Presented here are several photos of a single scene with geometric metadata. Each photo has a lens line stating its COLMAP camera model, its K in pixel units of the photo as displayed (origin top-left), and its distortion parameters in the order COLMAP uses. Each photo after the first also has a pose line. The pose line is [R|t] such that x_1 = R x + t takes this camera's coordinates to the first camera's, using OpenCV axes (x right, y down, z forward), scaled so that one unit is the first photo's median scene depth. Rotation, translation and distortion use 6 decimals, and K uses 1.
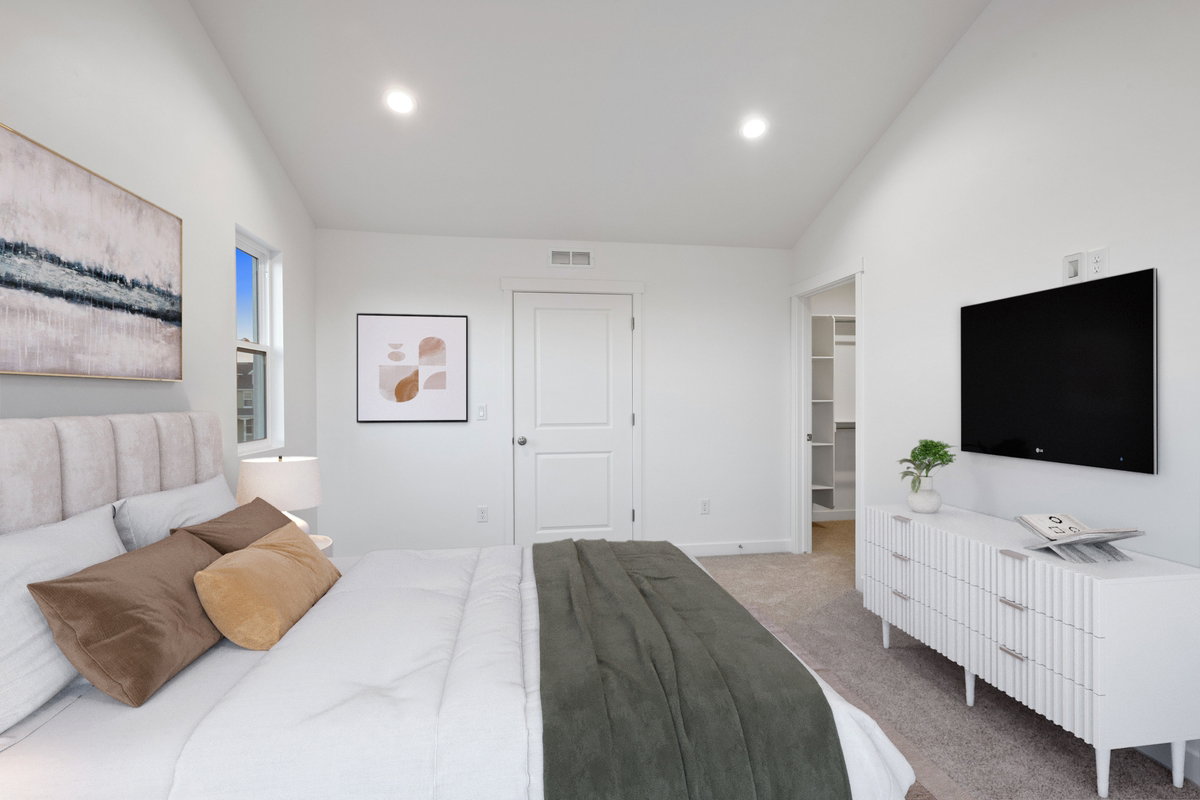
lens RADIAL K [[570.7, 0, 601.6], [0, 570.7, 398.8], [0, 0, 1]] dist [-0.001111, -0.000005]
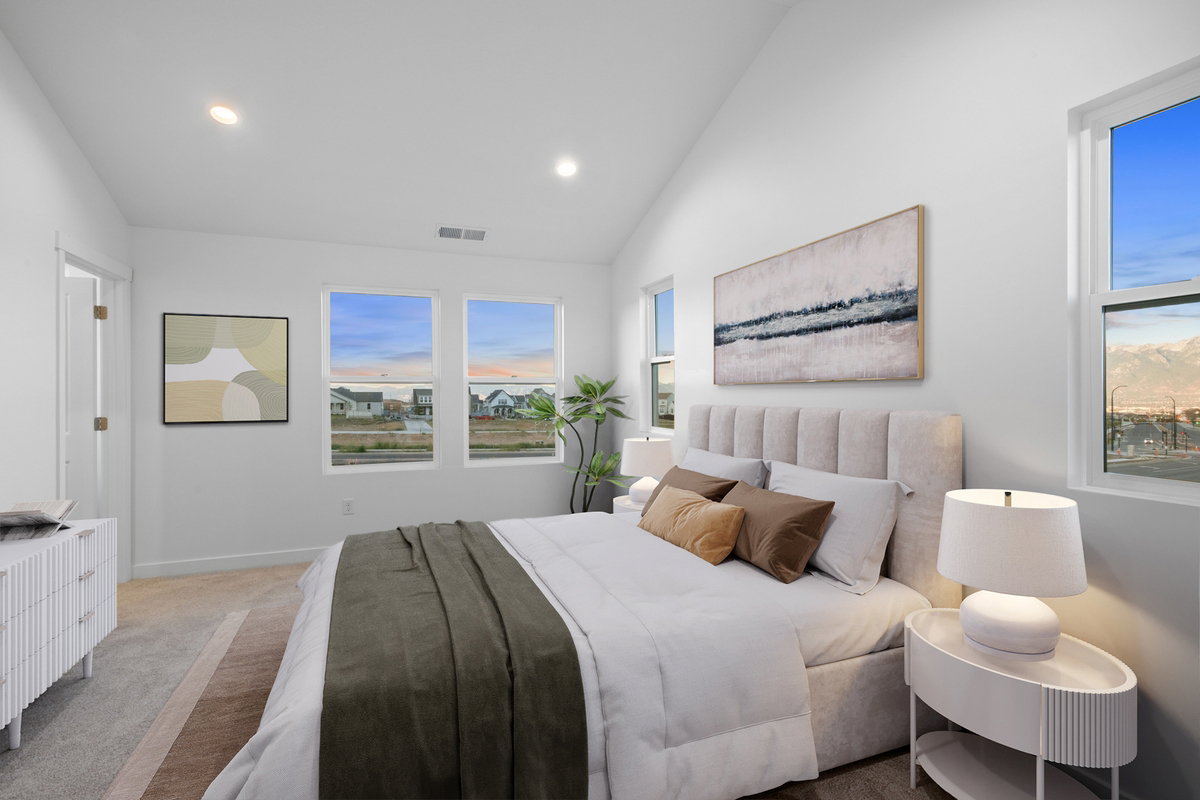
lens RADIAL K [[570.7, 0, 601.8], [0, 570.7, 397.6], [0, 0, 1]] dist [-0.001111, -0.000005]
pose [[-0.967412, -0.005870, -0.253139, 0.005289], [-0.006805, 0.999973, 0.002820, 0.002702], [0.253116, 0.004450, -0.967426, 2.124344]]
